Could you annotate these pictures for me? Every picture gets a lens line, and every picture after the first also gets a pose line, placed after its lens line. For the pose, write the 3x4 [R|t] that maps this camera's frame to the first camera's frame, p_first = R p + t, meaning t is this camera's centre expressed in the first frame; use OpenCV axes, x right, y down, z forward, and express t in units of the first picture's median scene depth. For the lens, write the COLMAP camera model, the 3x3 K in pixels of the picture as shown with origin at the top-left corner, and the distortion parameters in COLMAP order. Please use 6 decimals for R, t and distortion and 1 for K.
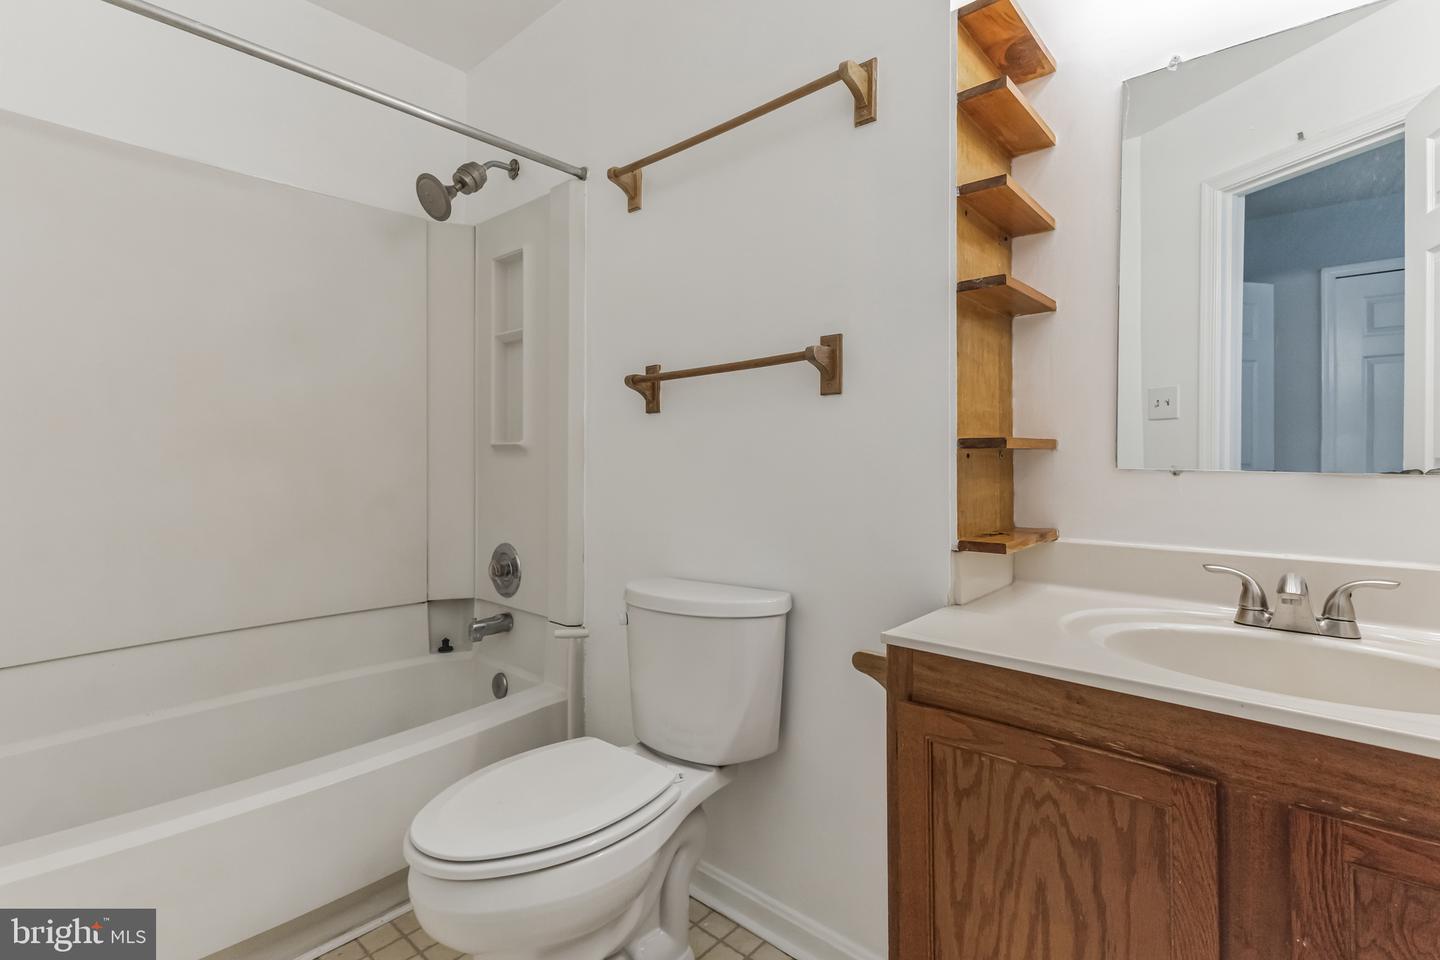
lens RADIAL K [[661.2, 0, 714.5], [0, 661.2, 470.4], [0, 0, 1]] dist [0.012423, 0.000166]
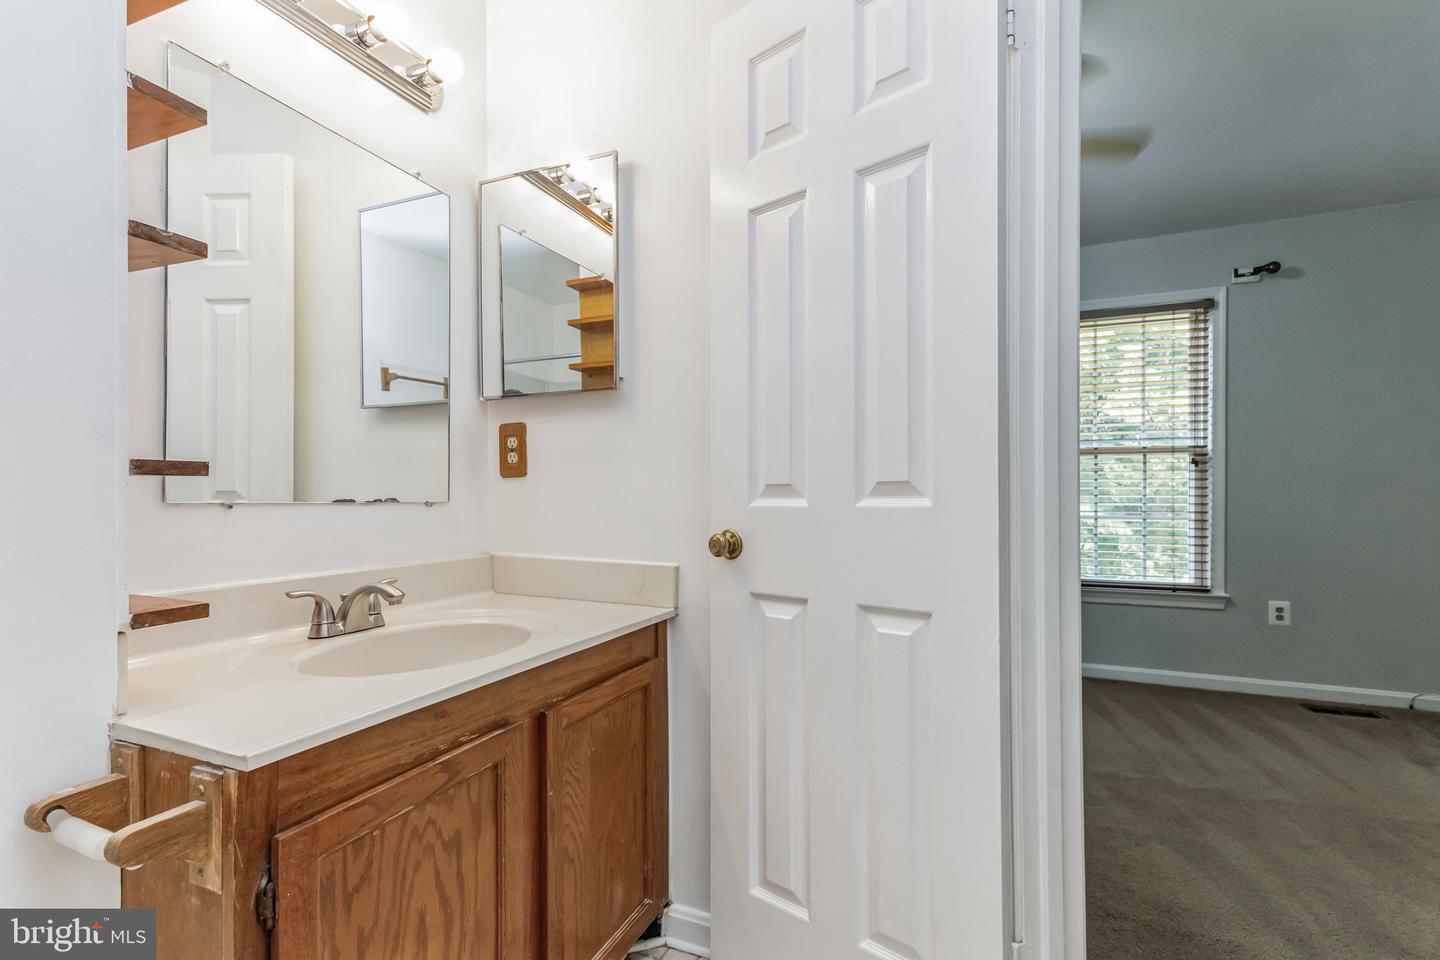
lens RADIAL K [[661.2, 0, 716.2], [0, 661.2, 487.0], [0, 0, 1]] dist [0.012423, 0.000166]
pose [[-0.310086, 0.004929, 0.950696, -0.602278], [0.009192, 0.999955, -0.002186, -0.019690], [-0.950664, 0.008061, -0.310118, 0.873242]]
